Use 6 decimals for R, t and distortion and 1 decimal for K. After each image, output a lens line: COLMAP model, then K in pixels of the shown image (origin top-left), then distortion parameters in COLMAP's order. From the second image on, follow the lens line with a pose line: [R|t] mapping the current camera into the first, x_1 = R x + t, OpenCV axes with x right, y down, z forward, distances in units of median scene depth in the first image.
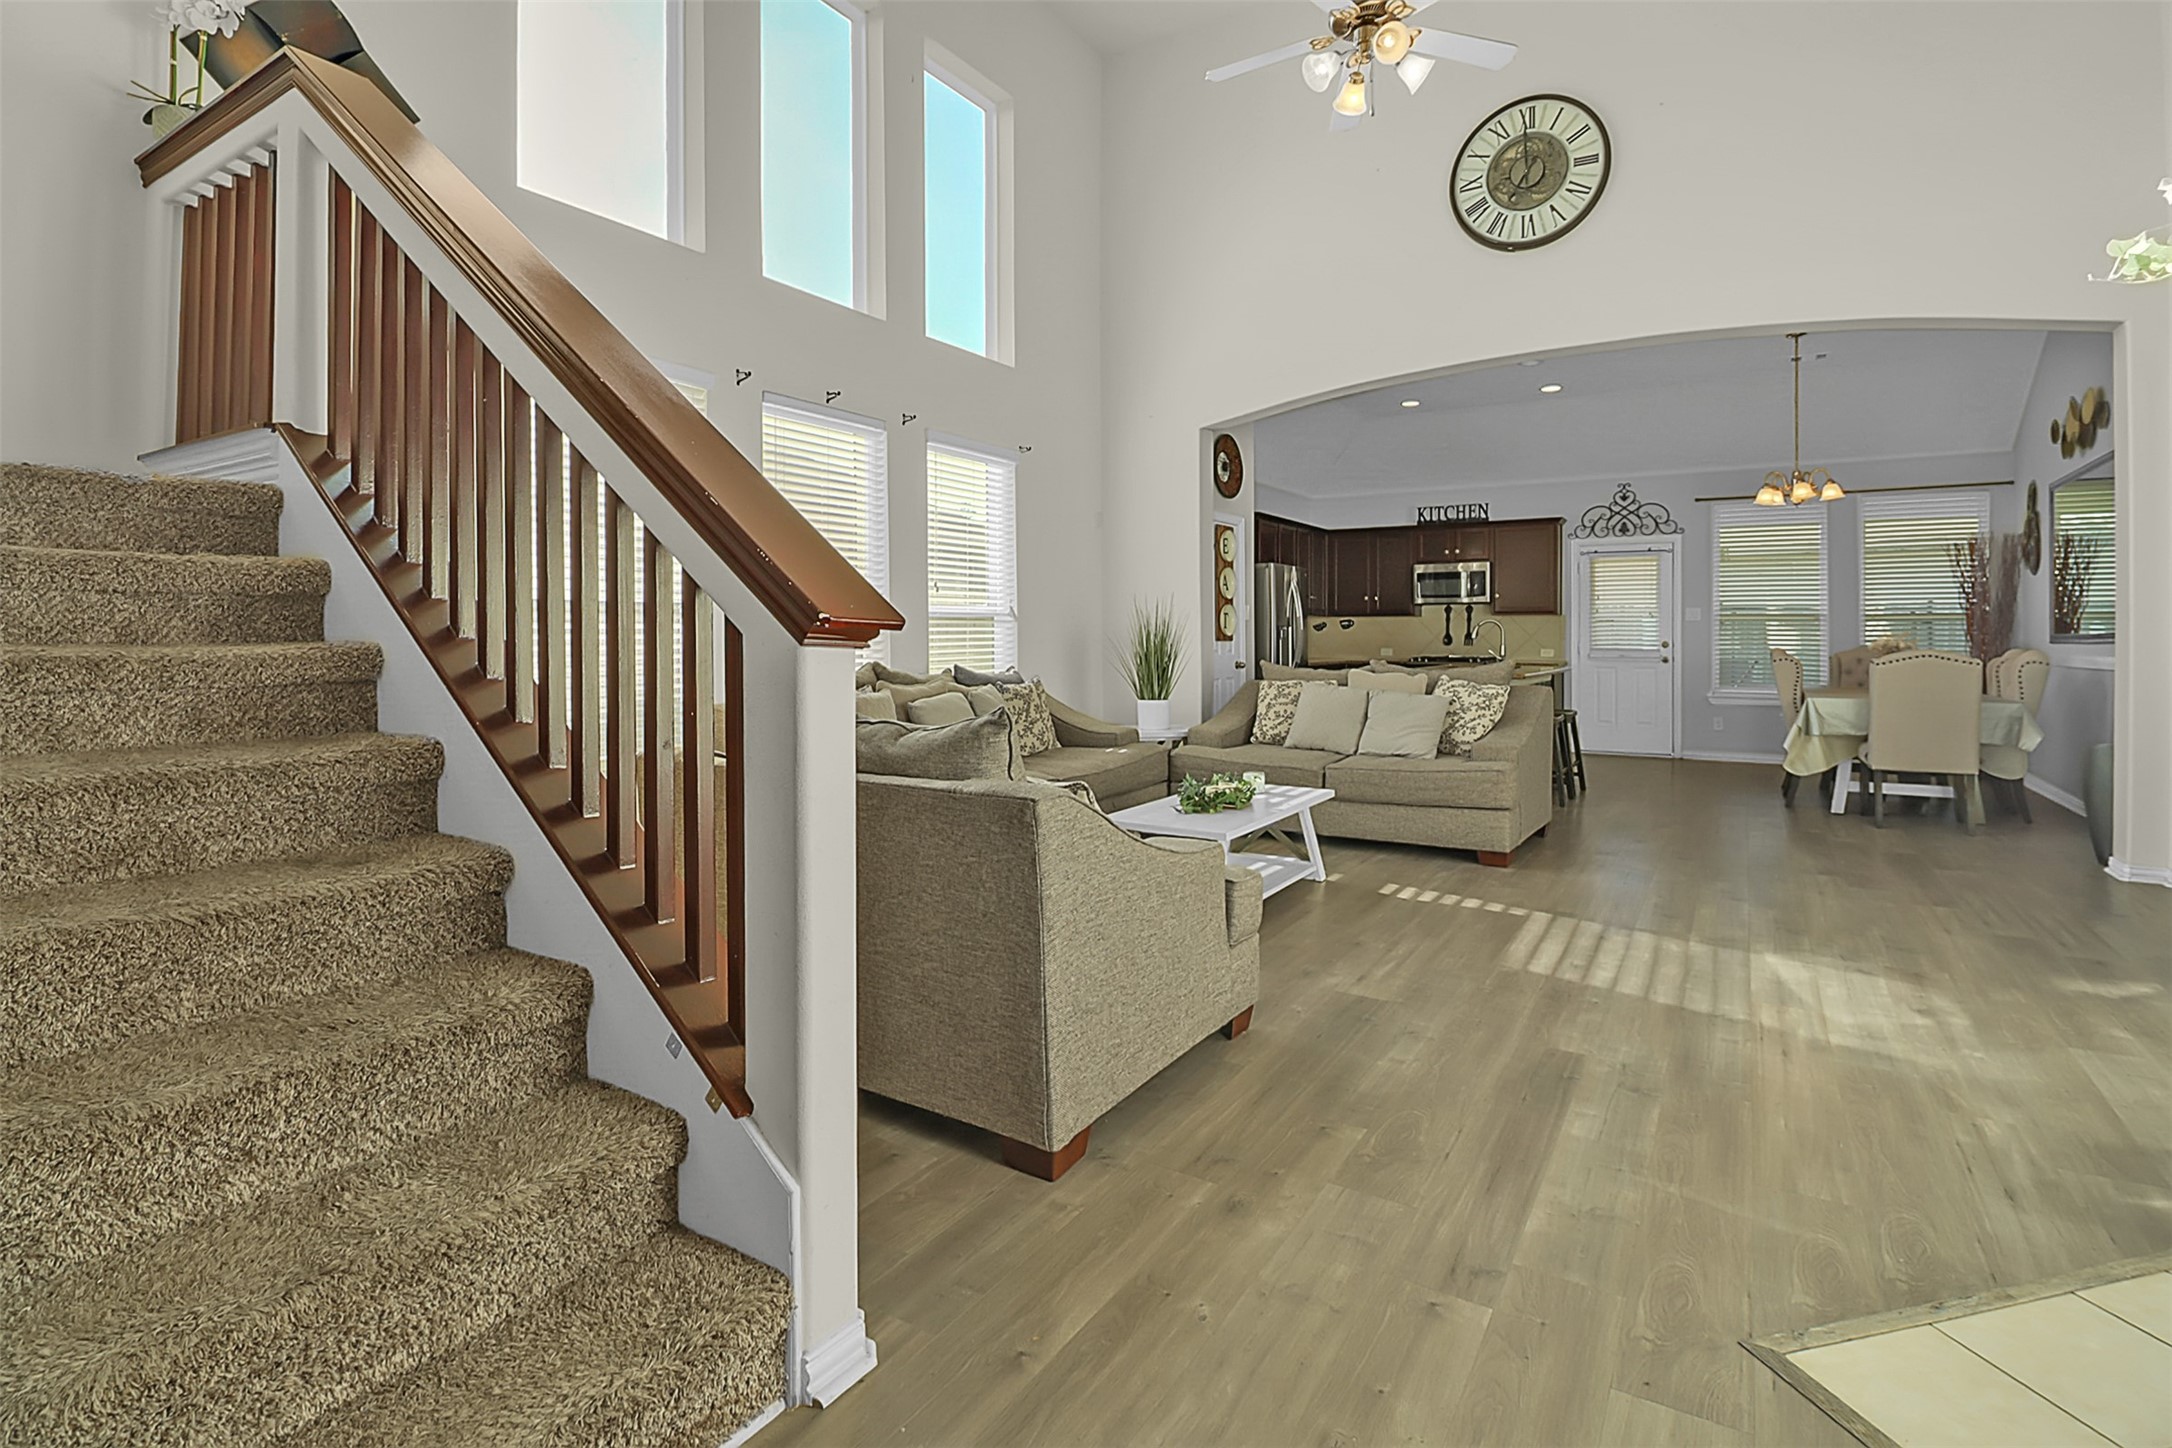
lens RADIAL K [[1054.6, 0, 1056.7], [0, 1054.6, 636.2], [0, 0, 1]] dist [-0.000002, -0.019318]
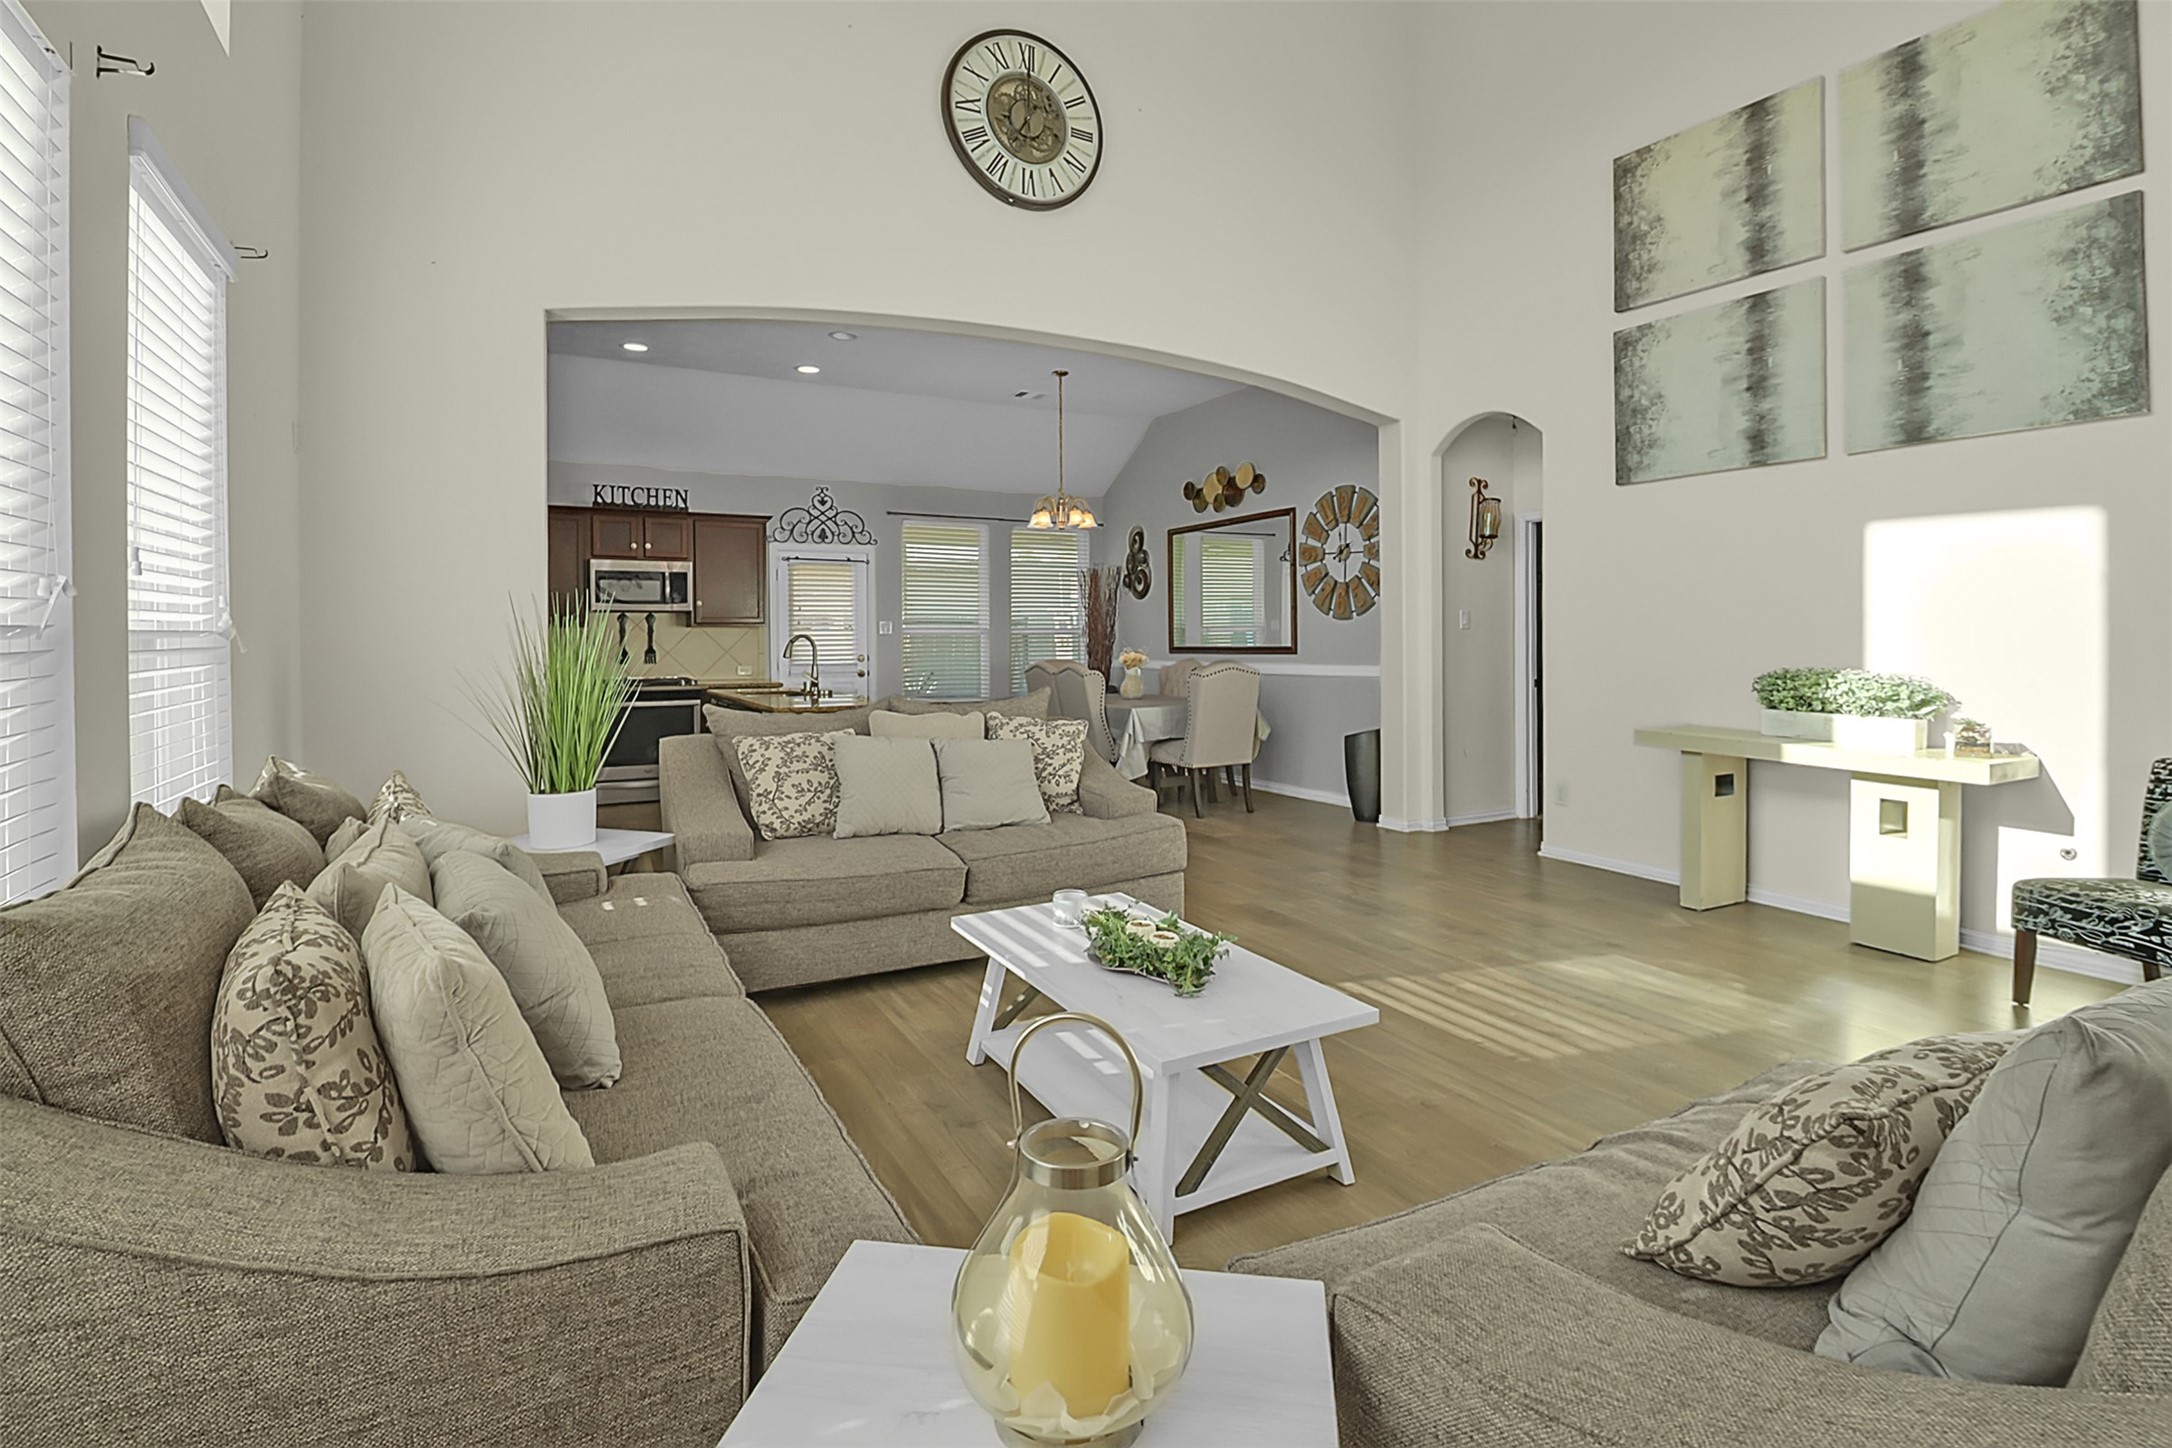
lens RADIAL K [[1052.8, 0, 1140.4], [0, 1052.8, 634.4], [0, 0, 1]] dist [0.001282, -0.016362]
pose [[0.442517, -0.001964, 0.896758, -0.187463], [0.005000, 0.999987, -0.000278, -0.013057], [-0.896746, 0.004606, 0.442522, 0.356203]]
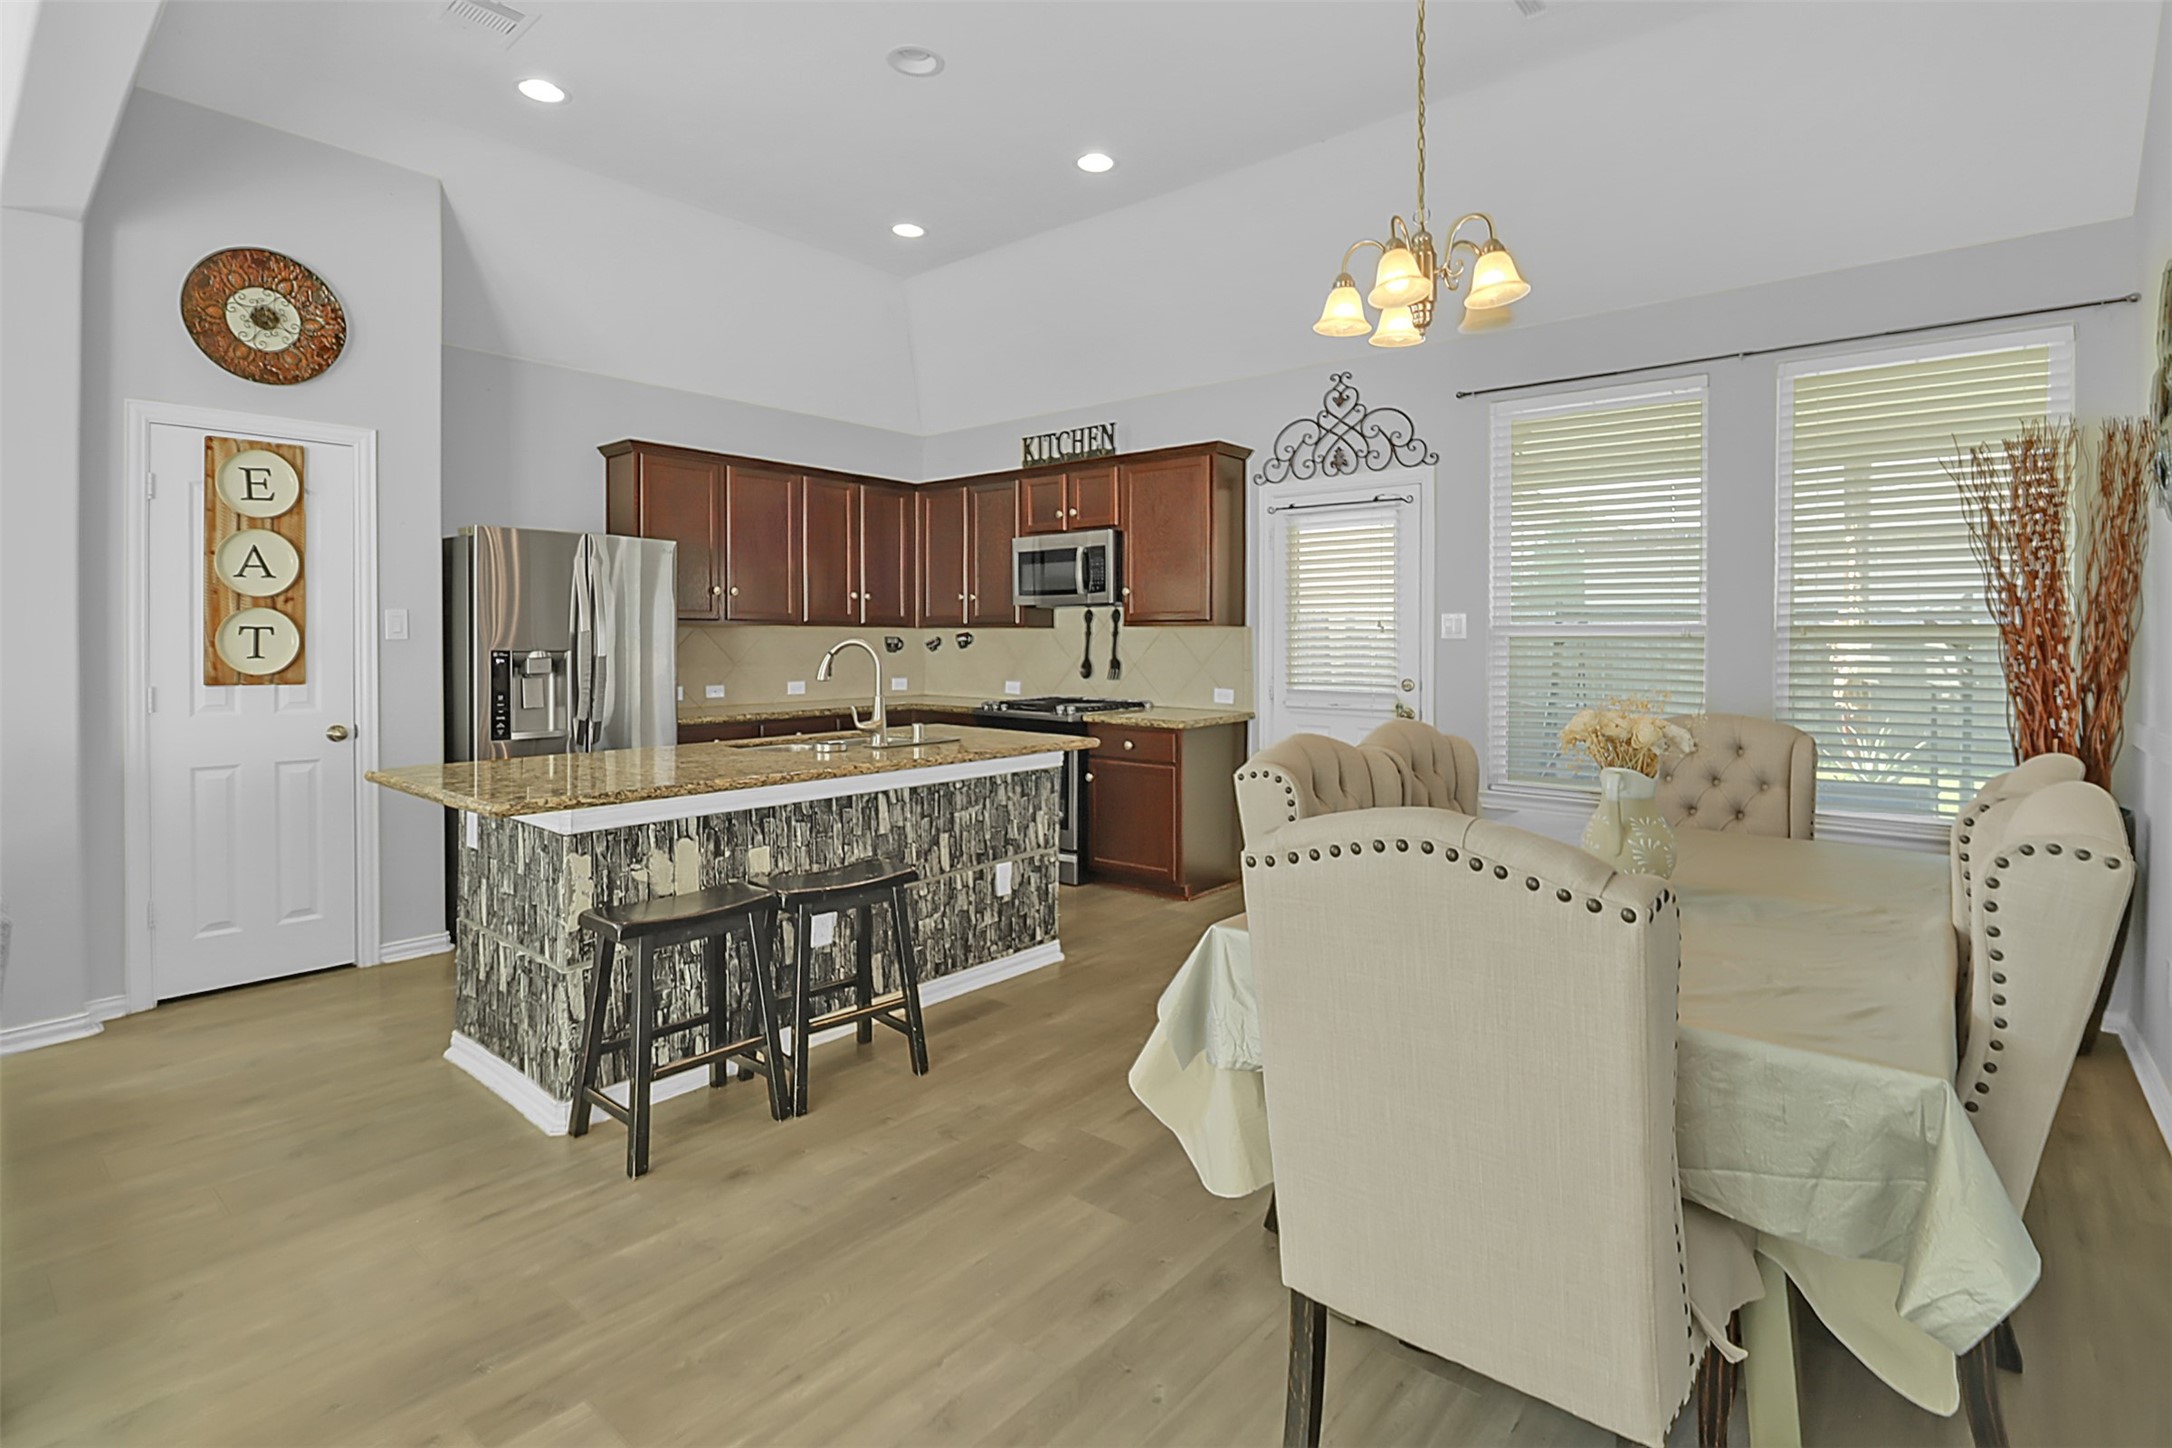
lens RADIAL K [[1043.5, 0, 1089.9], [0, 1043.5, 651.3], [0, 0, 1]] dist [0.003284, -0.015069]
pose [[0.993090, 0.000689, -0.117352, 0.509684], [0.000568, 0.999943, 0.010679, -0.013982], [0.117352, -0.010672, 0.993033, 0.503783]]
